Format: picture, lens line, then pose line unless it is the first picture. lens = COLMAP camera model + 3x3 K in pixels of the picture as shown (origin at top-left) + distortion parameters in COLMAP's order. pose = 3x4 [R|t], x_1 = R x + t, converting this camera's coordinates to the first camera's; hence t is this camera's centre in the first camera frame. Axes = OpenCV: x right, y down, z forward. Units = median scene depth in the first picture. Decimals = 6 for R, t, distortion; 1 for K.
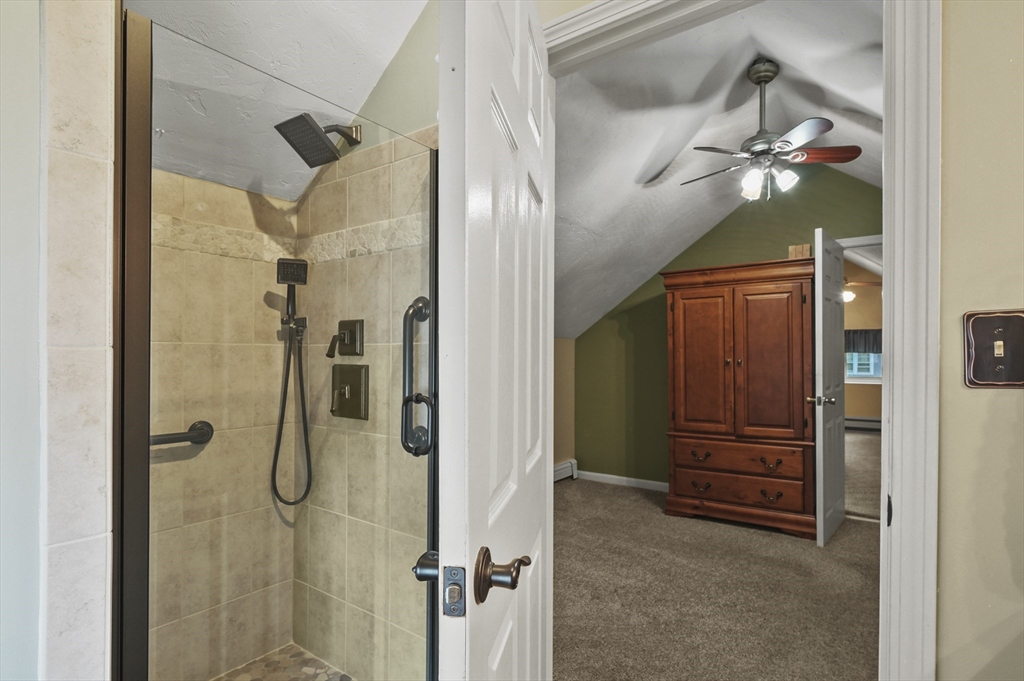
lens RADIAL K [[507.4, 0, 524.8], [0, 507.4, 359.2], [0, 0, 1]] dist [-0.000166, -0.001620]
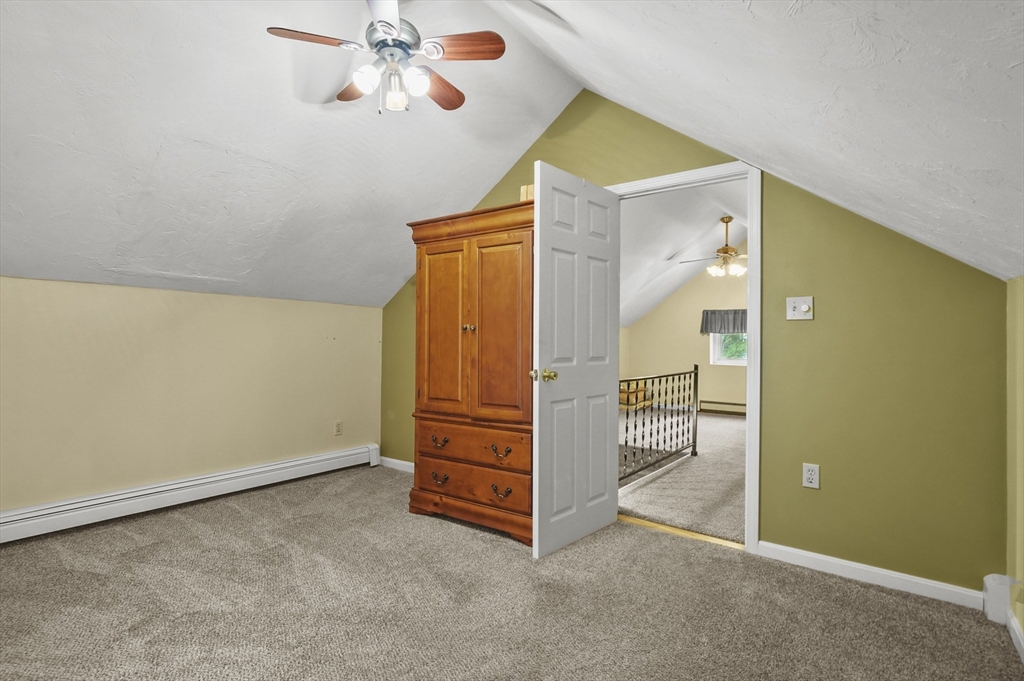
lens RADIAL K [[507.4, 0, 511.1], [0, 507.4, 335.1], [0, 0, 1]] dist [-0.000166, -0.001620]
pose [[0.999815, 0.009614, -0.016637, 0.489244], [-0.009831, 0.999867, -0.013026, 0.025713], [0.016509, 0.013188, 0.999777, 0.173697]]
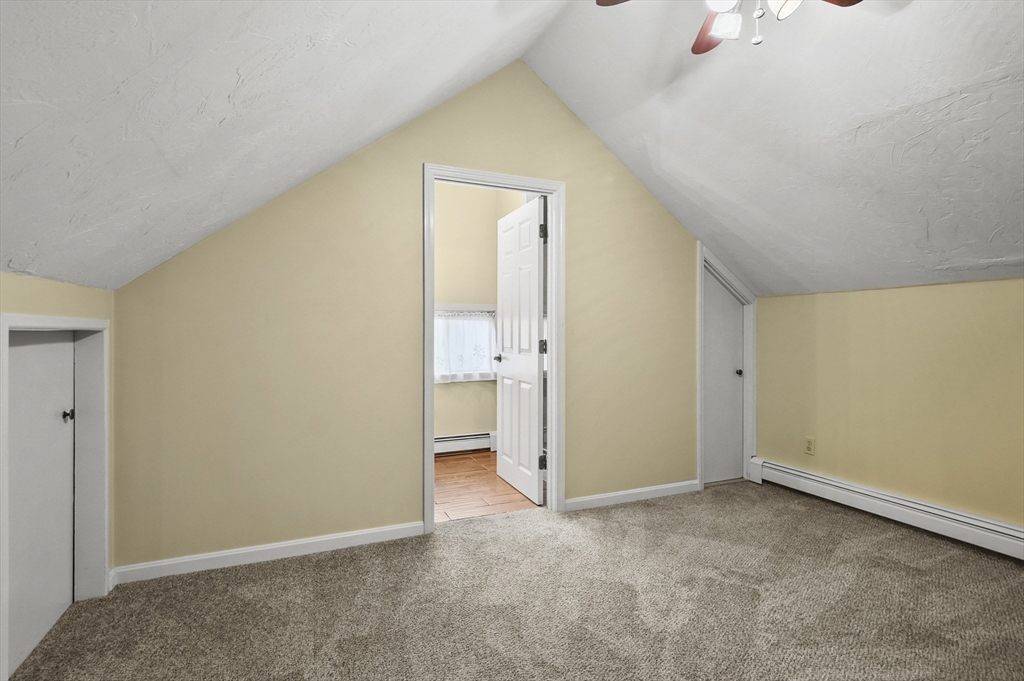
lens RADIAL K [[507.4, 0, 510.7], [0, 507.4, 338.7], [0, 0, 1]] dist [-0.000166, -0.001620]
pose [[-0.532426, 0.003846, -0.846468, 0.801056], [-0.002302, 0.999979, 0.005991, 0.019394], [0.846473, 0.005138, -0.532406, 0.795219]]
